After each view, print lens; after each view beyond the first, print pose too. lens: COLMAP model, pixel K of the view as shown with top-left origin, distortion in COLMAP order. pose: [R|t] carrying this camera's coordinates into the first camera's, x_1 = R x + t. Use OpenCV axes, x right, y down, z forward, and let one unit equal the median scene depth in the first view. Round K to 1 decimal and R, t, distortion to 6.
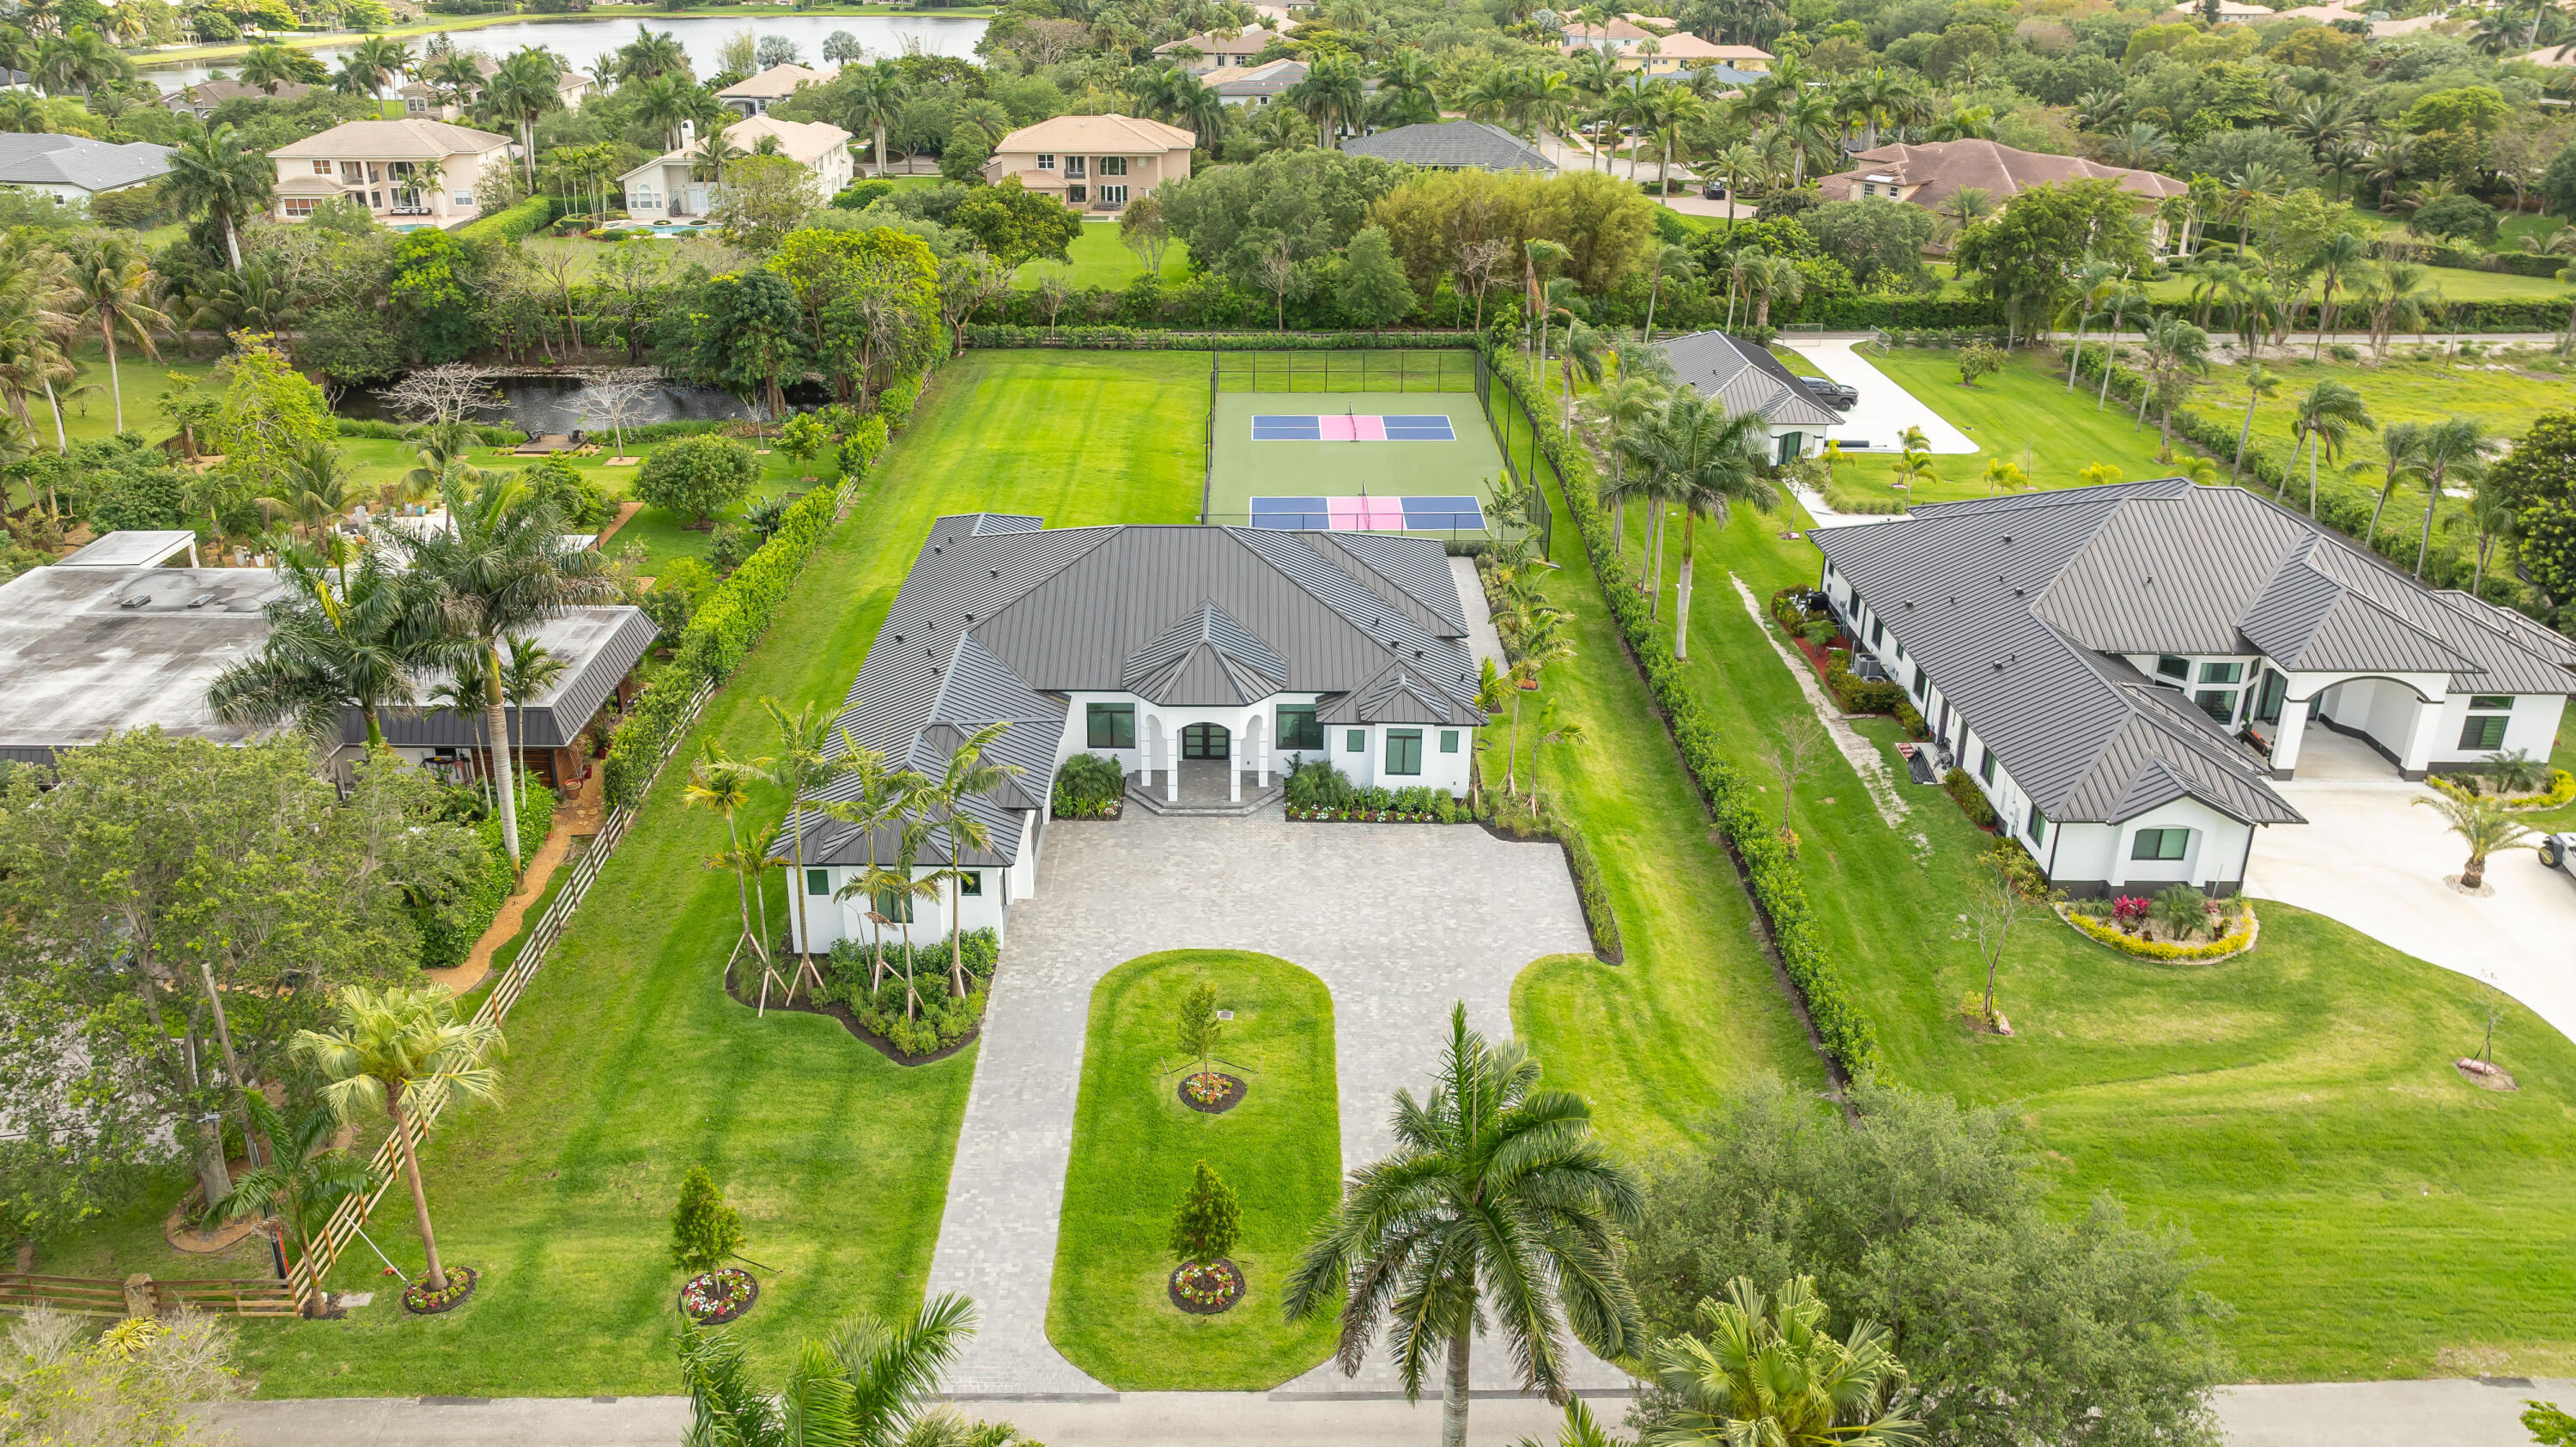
lens RADIAL K [[1811.4, 0, 1288.0], [0, 1811.4, 723.5], [0, 0, 1]] dist [-0.031141, 0.024003]
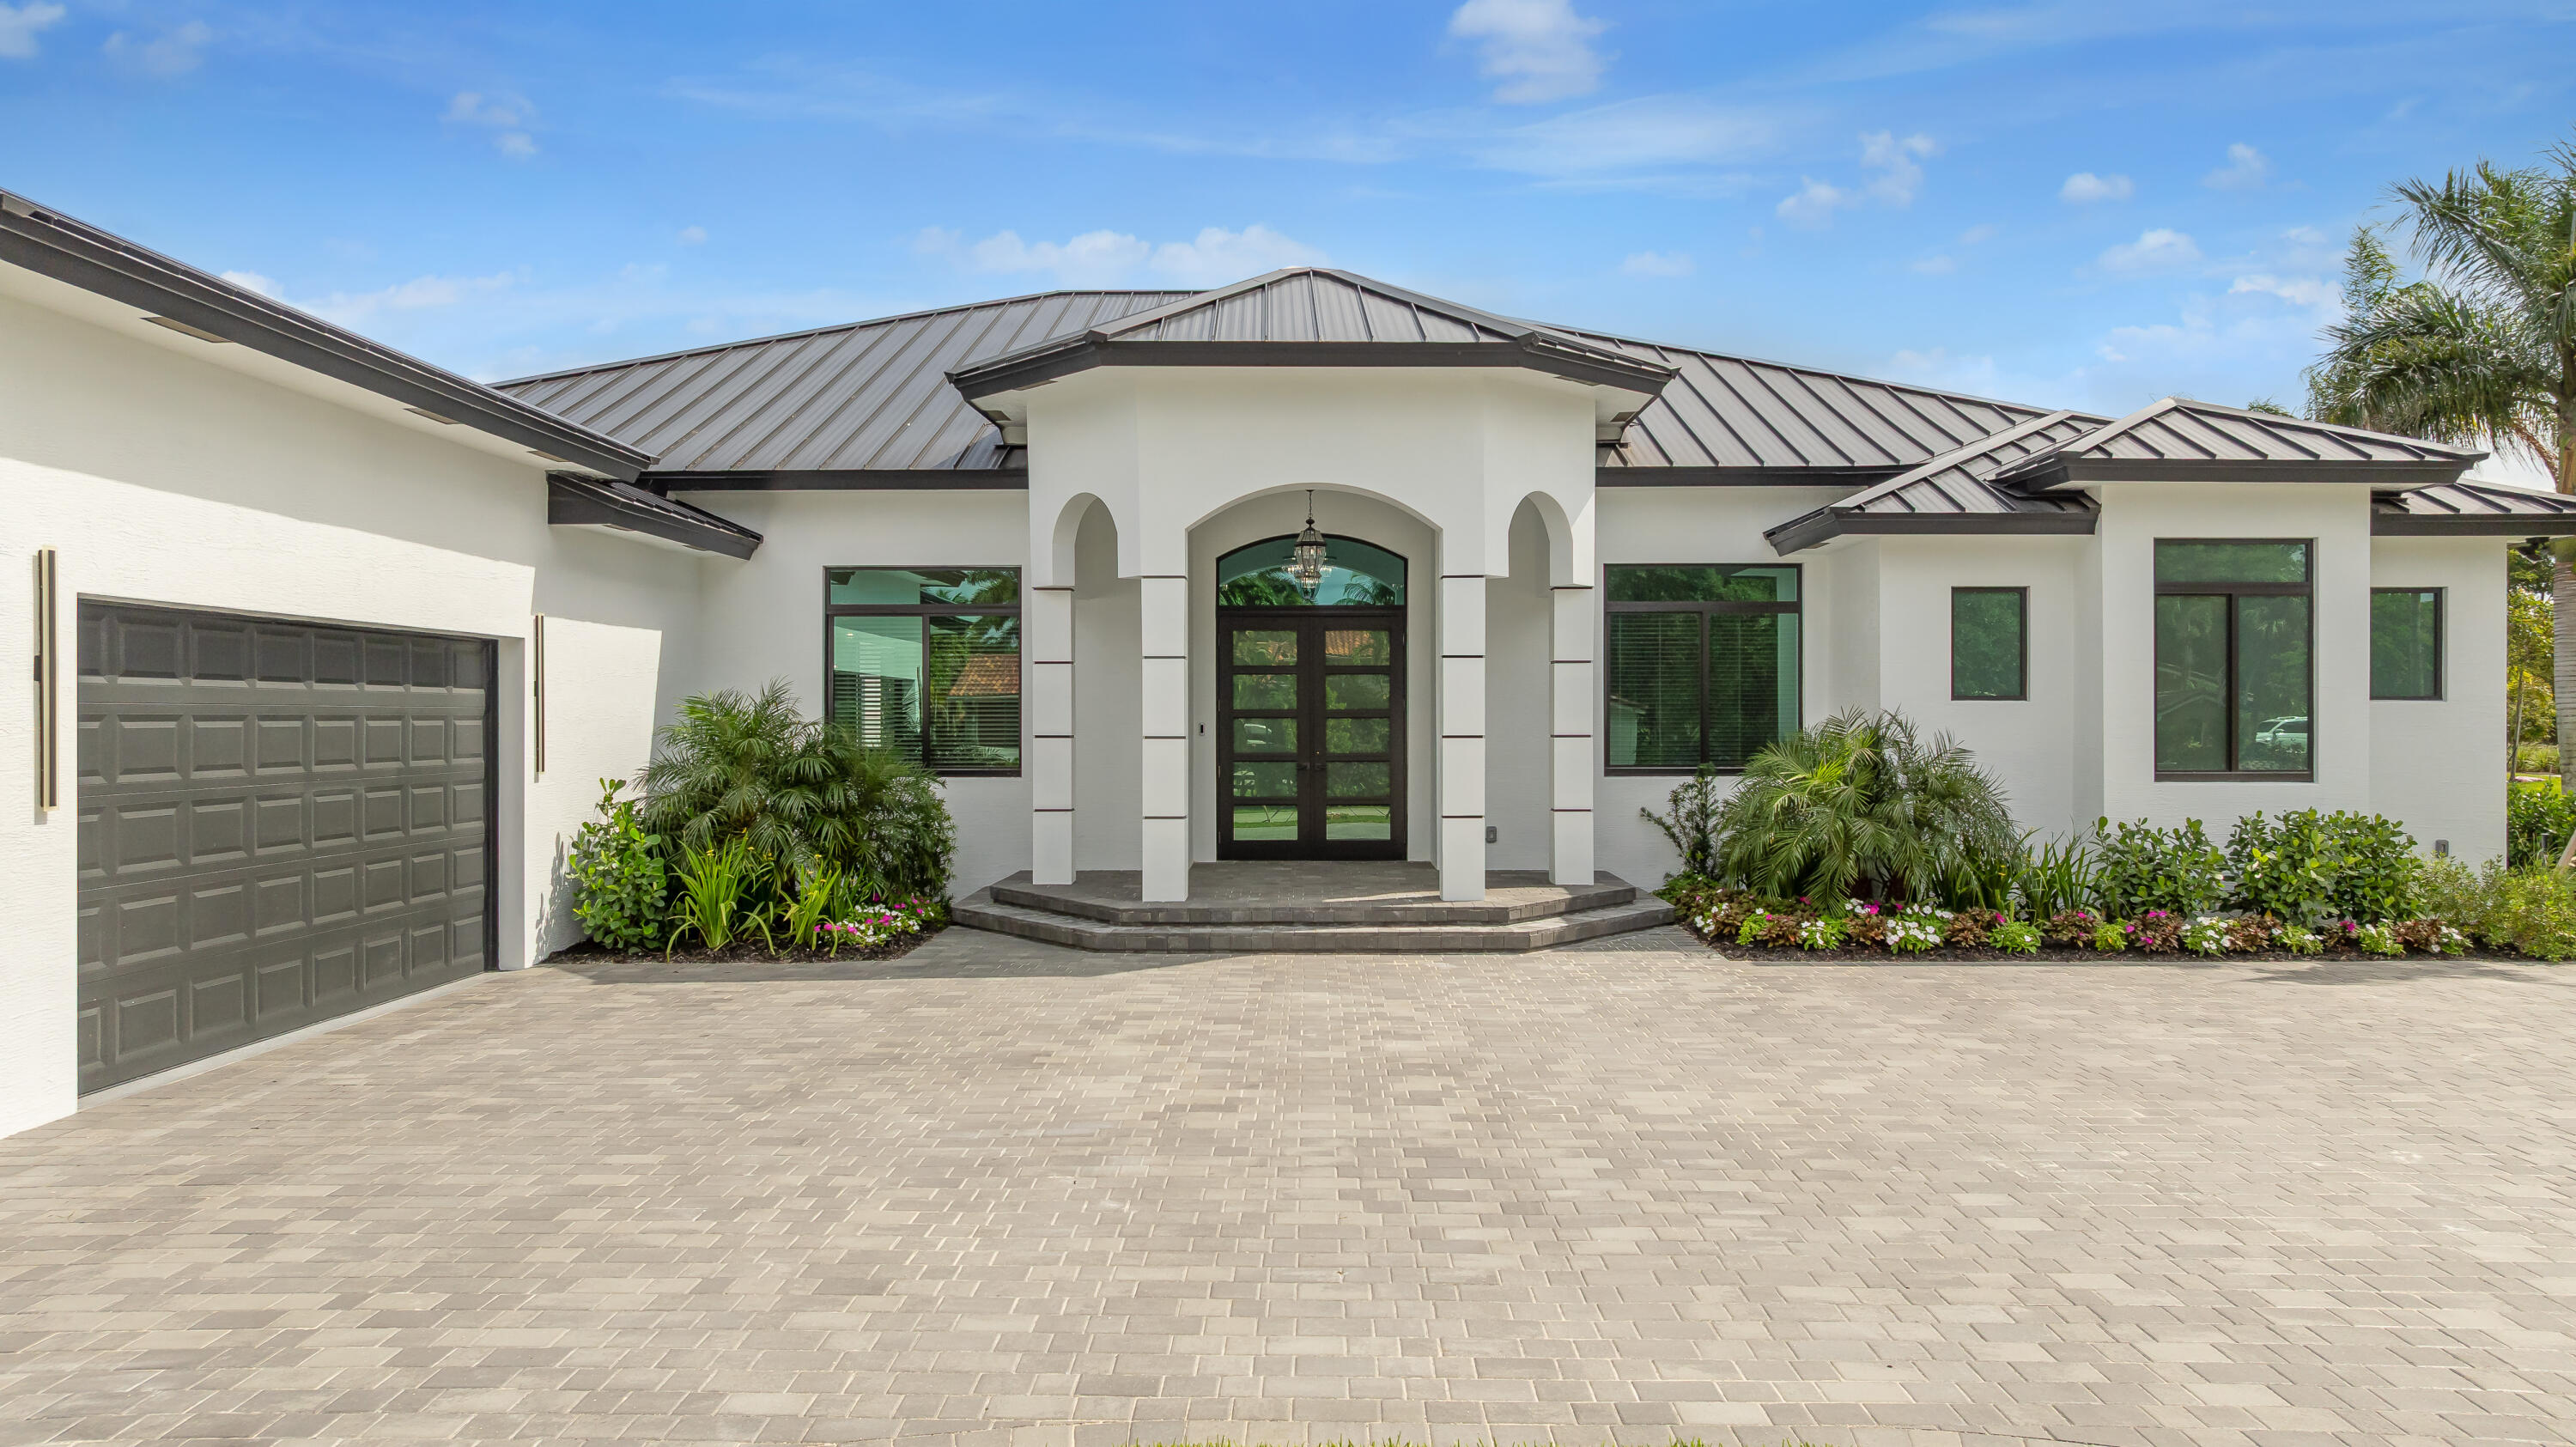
lens RADIAL K [[1811.4, 0, 1288.0], [0, 1811.4, 723.5], [0, 0, 1]] dist [-0.031141, 0.024003]
pose [[0.999571, -0.013853, -0.025822, -0.039288], [0.001882, 0.909721, -0.415216, 0.099871], [0.029242, 0.414989, 0.909356, 0.718493]]
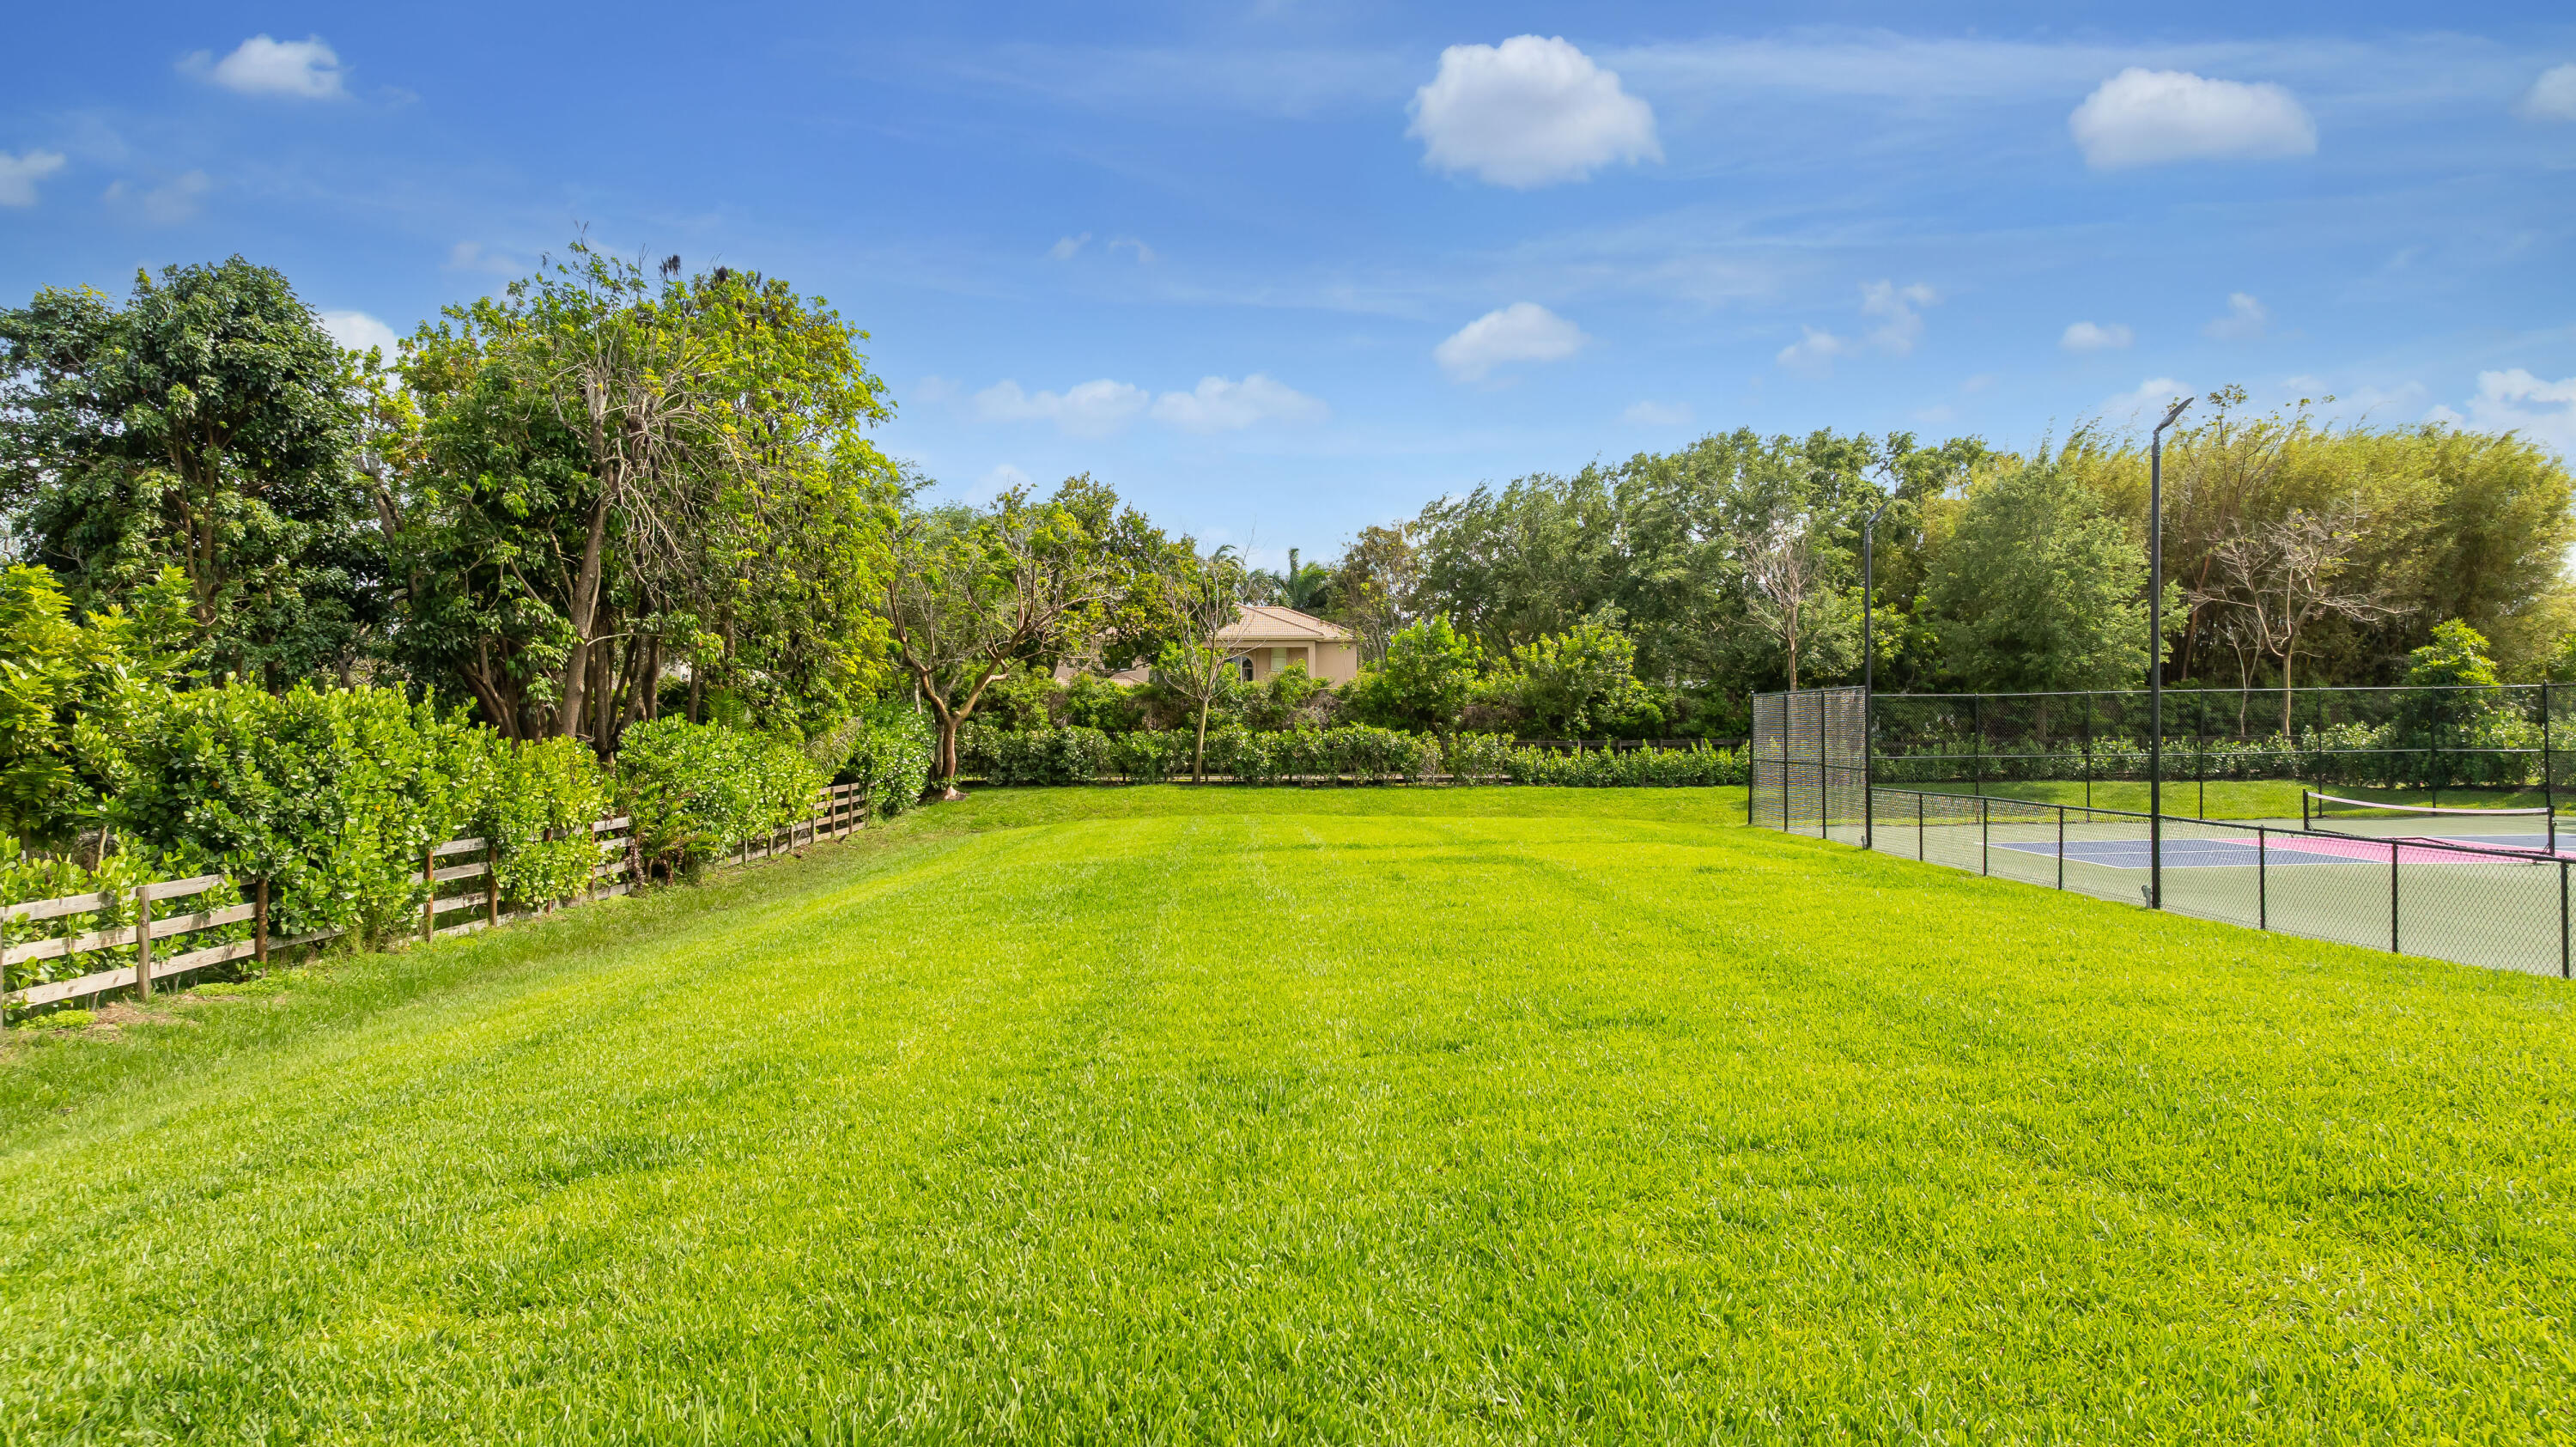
lens RADIAL K [[1813.8, 0, 1288.0], [0, 1813.8, 723.5], [0, 0, 1]] dist [0.008036, -0.087272]
pose [[0.999891, -0.014492, 0.002781, -0.208693], [0.014339, 0.909643, -0.415143, -0.117827], [0.003487, 0.415138, 0.909752, 1.210234]]
